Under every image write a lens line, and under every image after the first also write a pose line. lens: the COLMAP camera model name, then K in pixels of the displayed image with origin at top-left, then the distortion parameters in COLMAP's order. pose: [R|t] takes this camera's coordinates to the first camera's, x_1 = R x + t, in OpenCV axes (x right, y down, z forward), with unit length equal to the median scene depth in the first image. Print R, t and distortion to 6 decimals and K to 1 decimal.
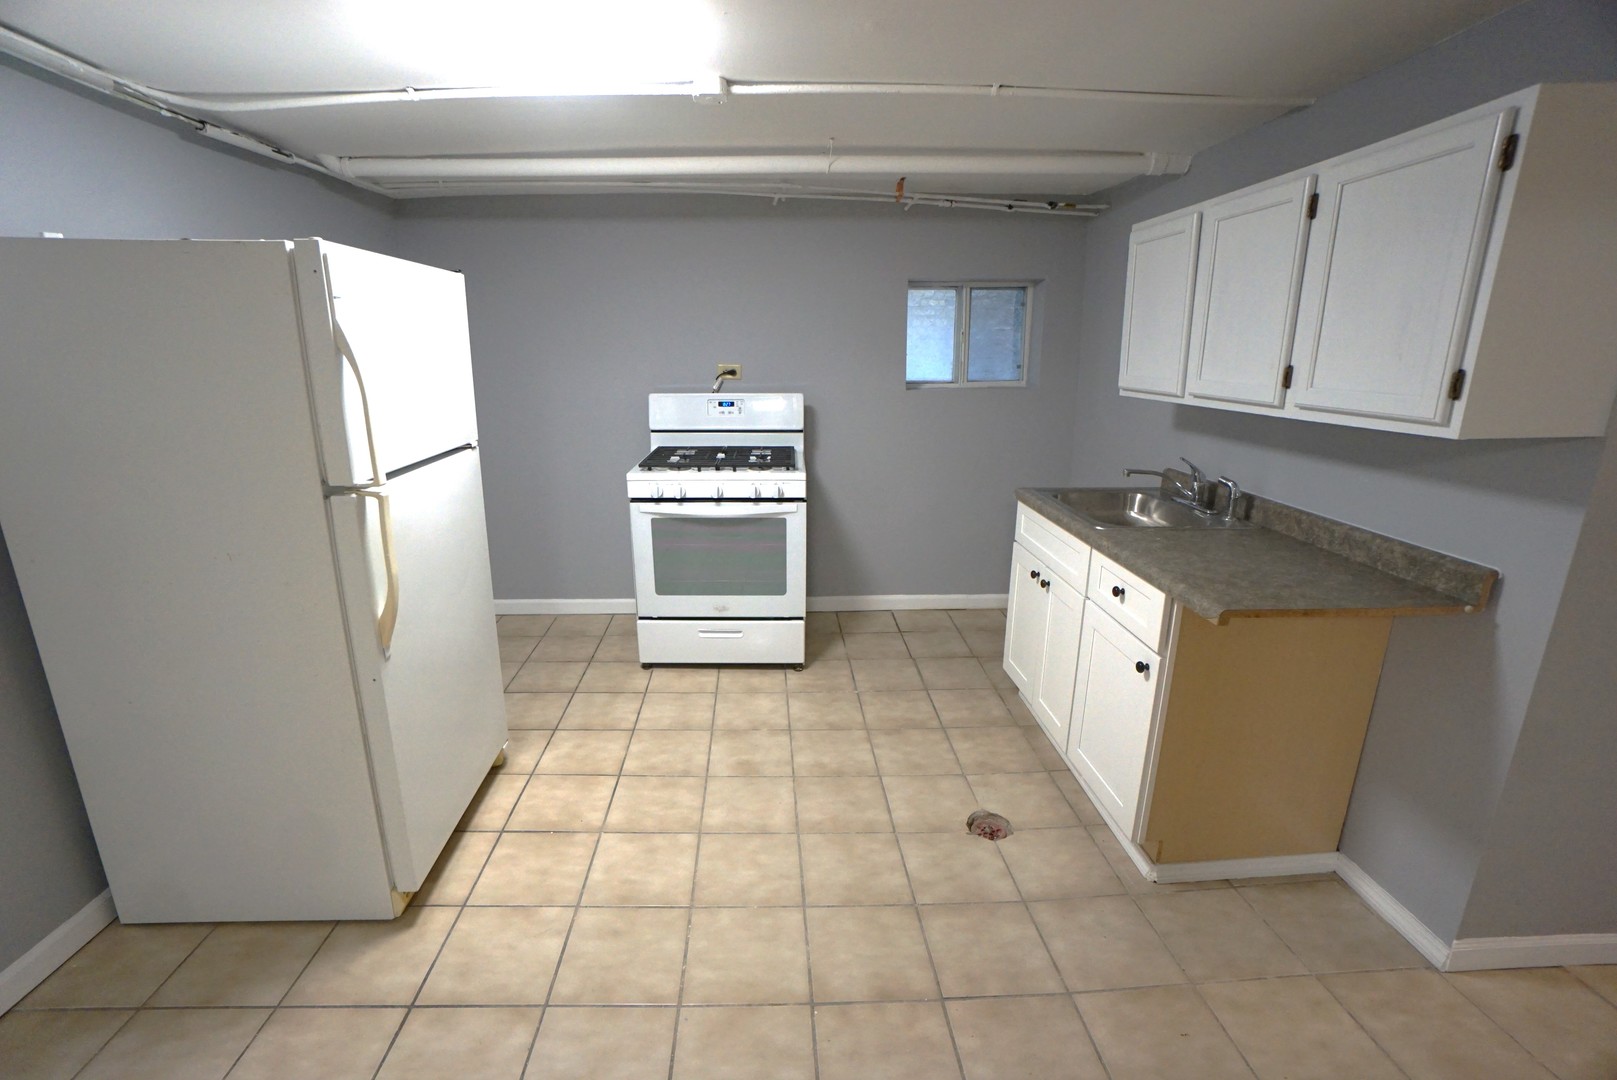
lens RADIAL K [[718.2, 0, 797.6], [0, 718.2, 543.2], [0, 0, 1]] dist [-0.068156, 0.027877]
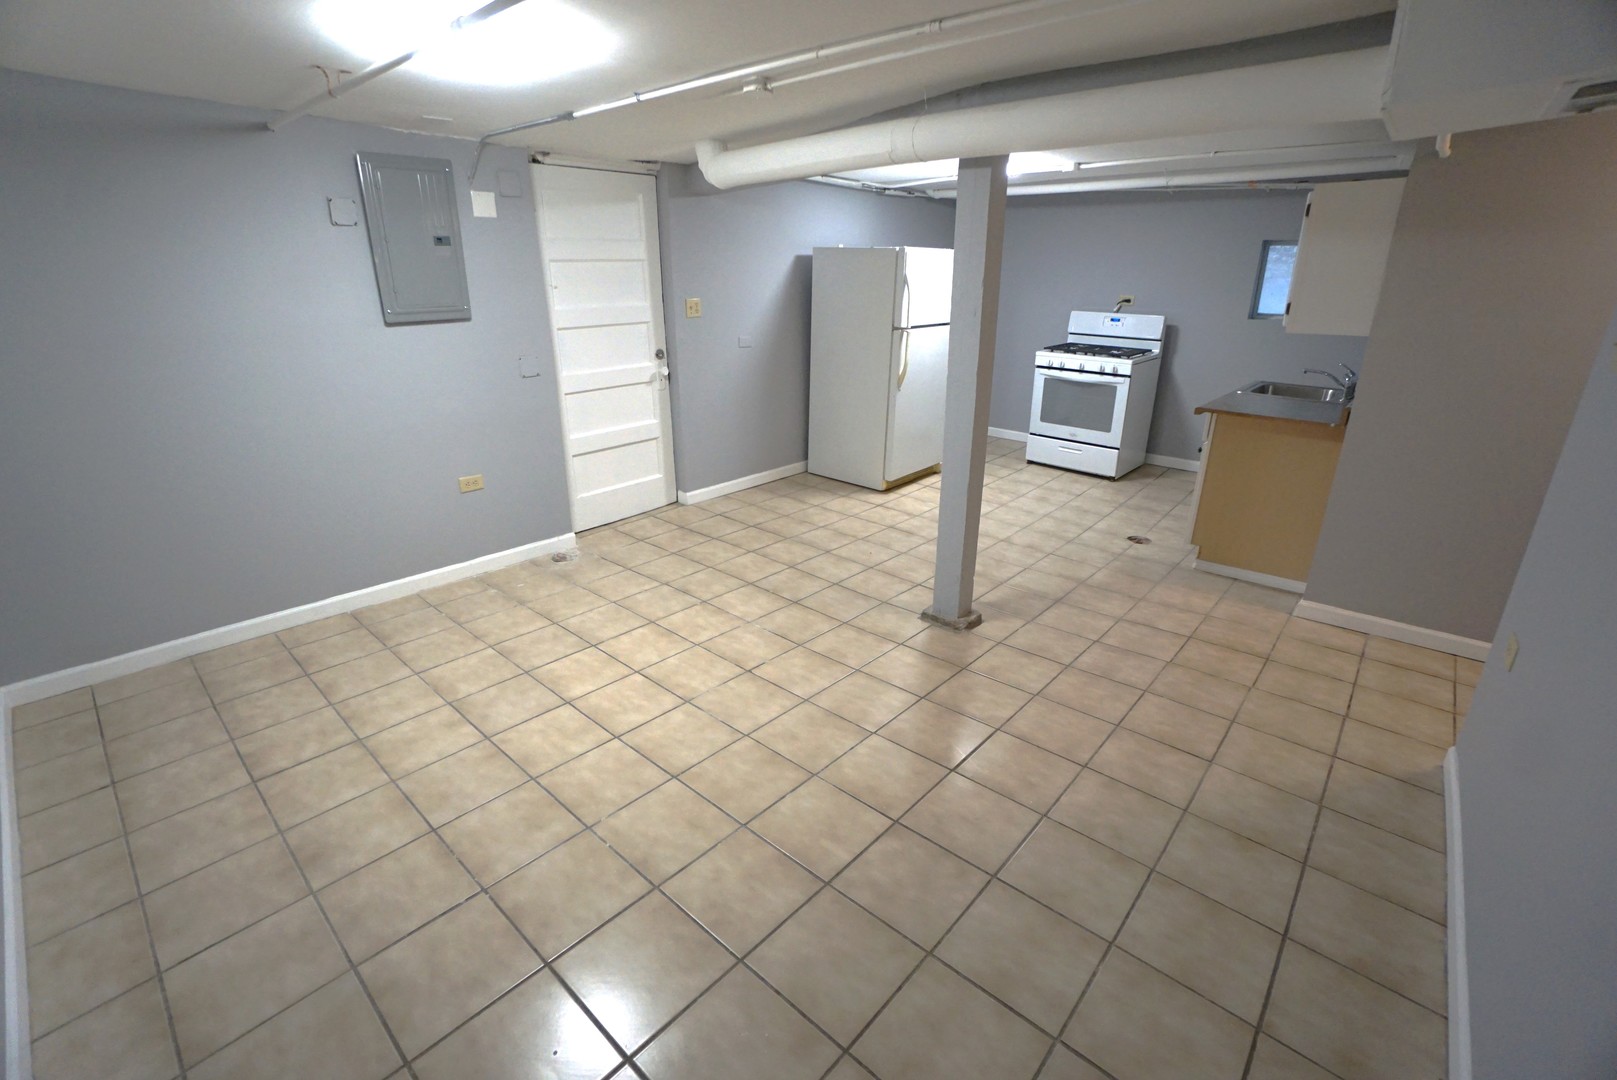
lens RADIAL K [[718.2, 0, 797.6], [0, 718.2, 543.2], [0, 0, 1]] dist [-0.068156, 0.027877]
pose [[0.716205, 0.251778, -0.650891, 0.645886], [-0.188988, 0.967777, 0.166404, 0.196079], [0.671814, 0.003831, 0.740710, -0.792802]]
